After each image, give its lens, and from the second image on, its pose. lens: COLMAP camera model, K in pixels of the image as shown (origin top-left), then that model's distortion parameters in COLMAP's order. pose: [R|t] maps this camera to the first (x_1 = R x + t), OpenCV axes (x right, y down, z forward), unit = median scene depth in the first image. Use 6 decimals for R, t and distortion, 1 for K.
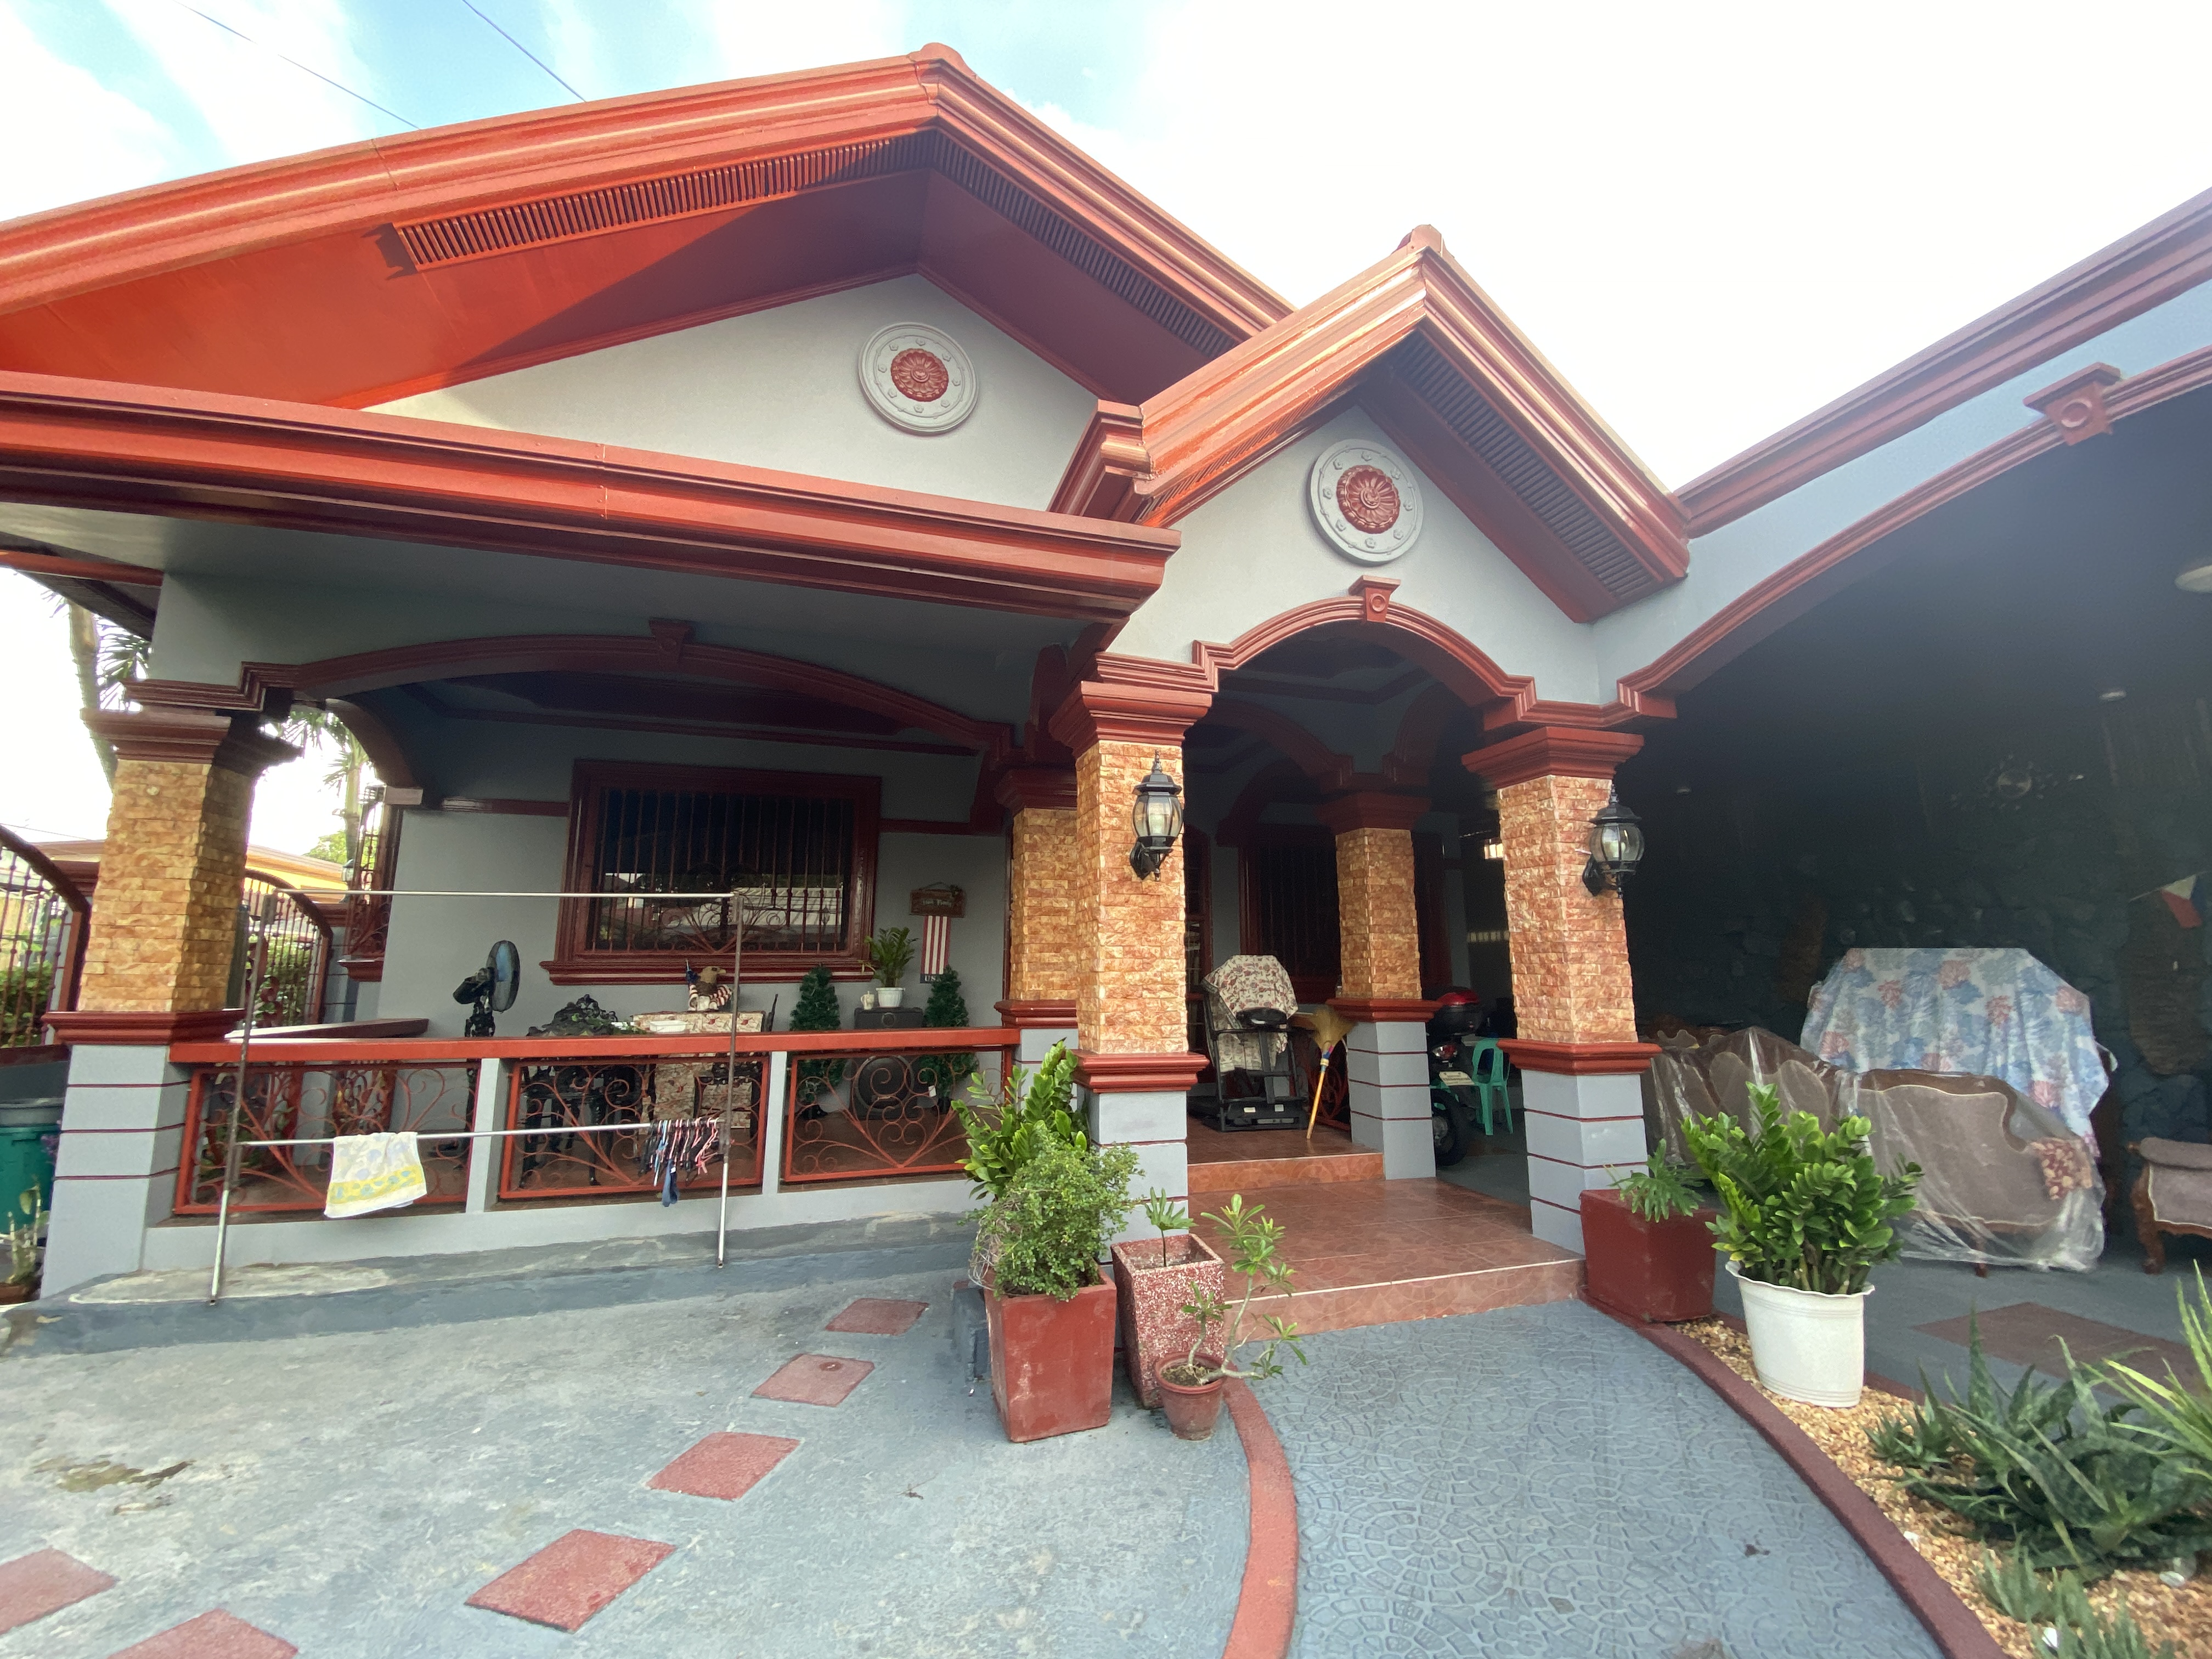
lens RADIAL K [[900.0, 0, 1114.5], [0, 900.0, 822.8], [0, 0, 1]] dist [0.024099, -0.021306]
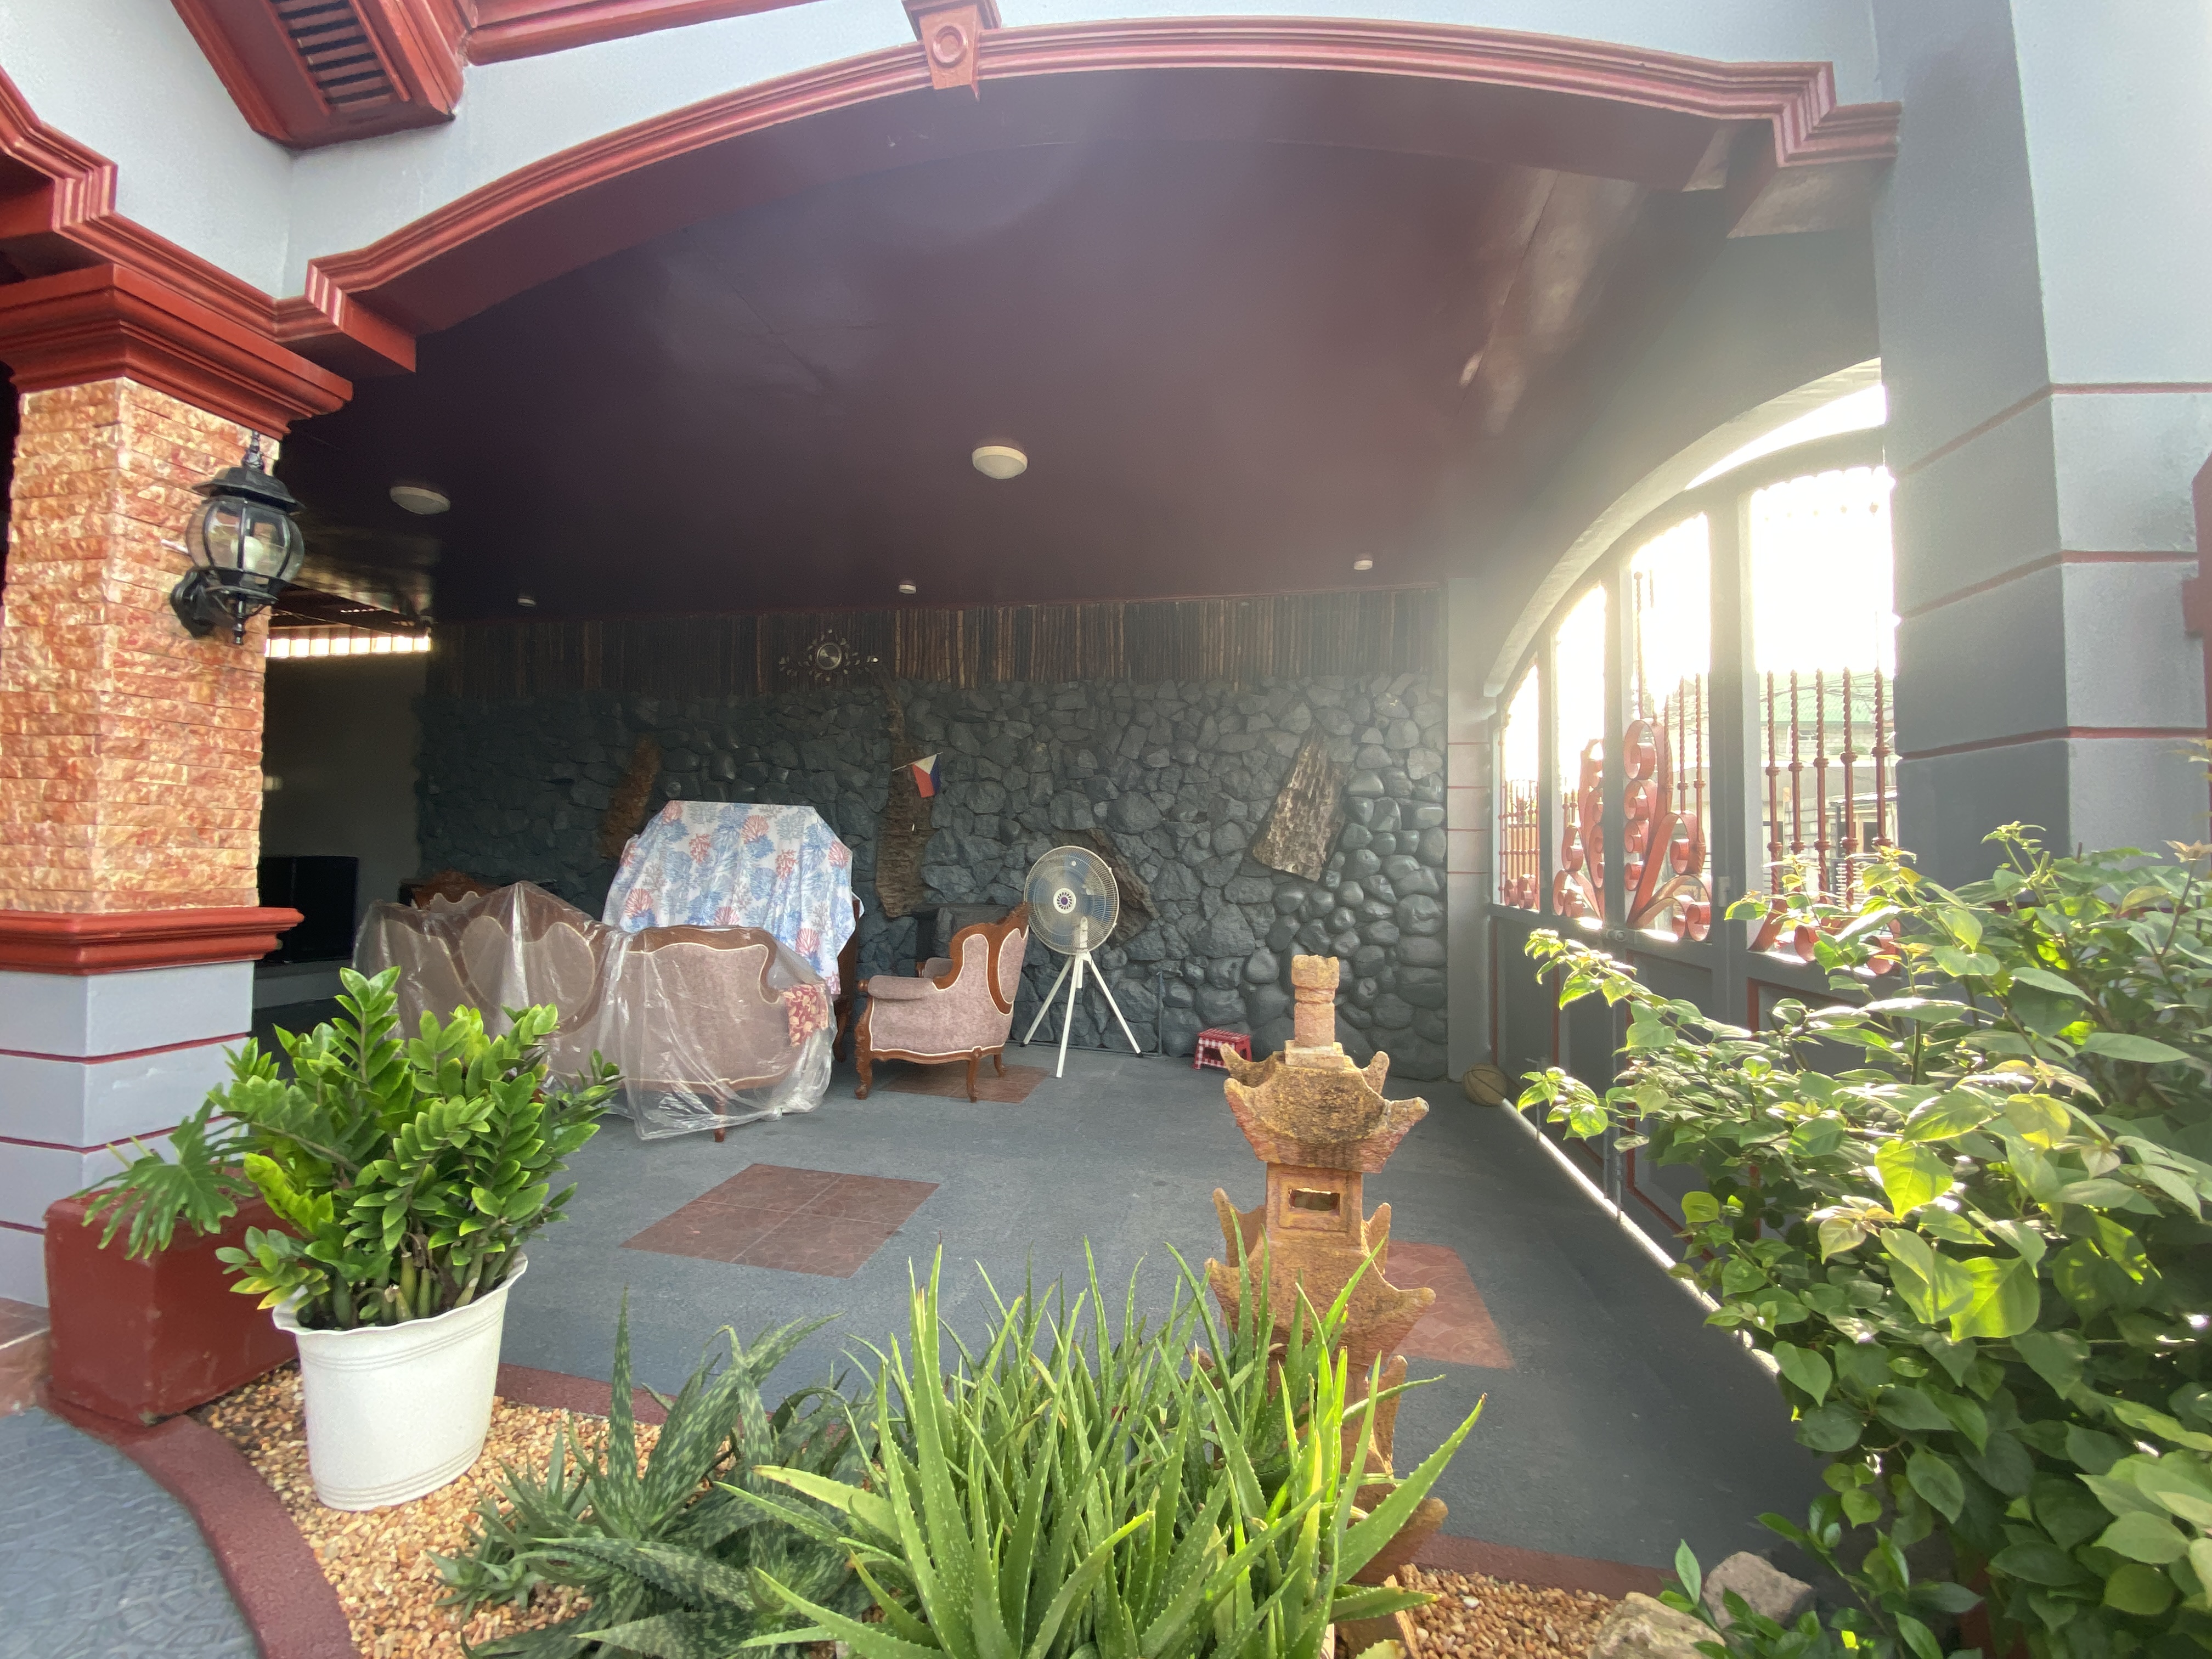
lens RADIAL K [[892.3, 0, 1095.5], [0, 892.3, 828.0], [0, 0, 1]] dist [0.034769, -0.028482]
pose [[0.473339, 0.034686, 0.880197, 0.317574], [-0.161696, 0.985667, 0.048112, 0.078980], [-0.865912, -0.165097, 0.472164, 0.278139]]
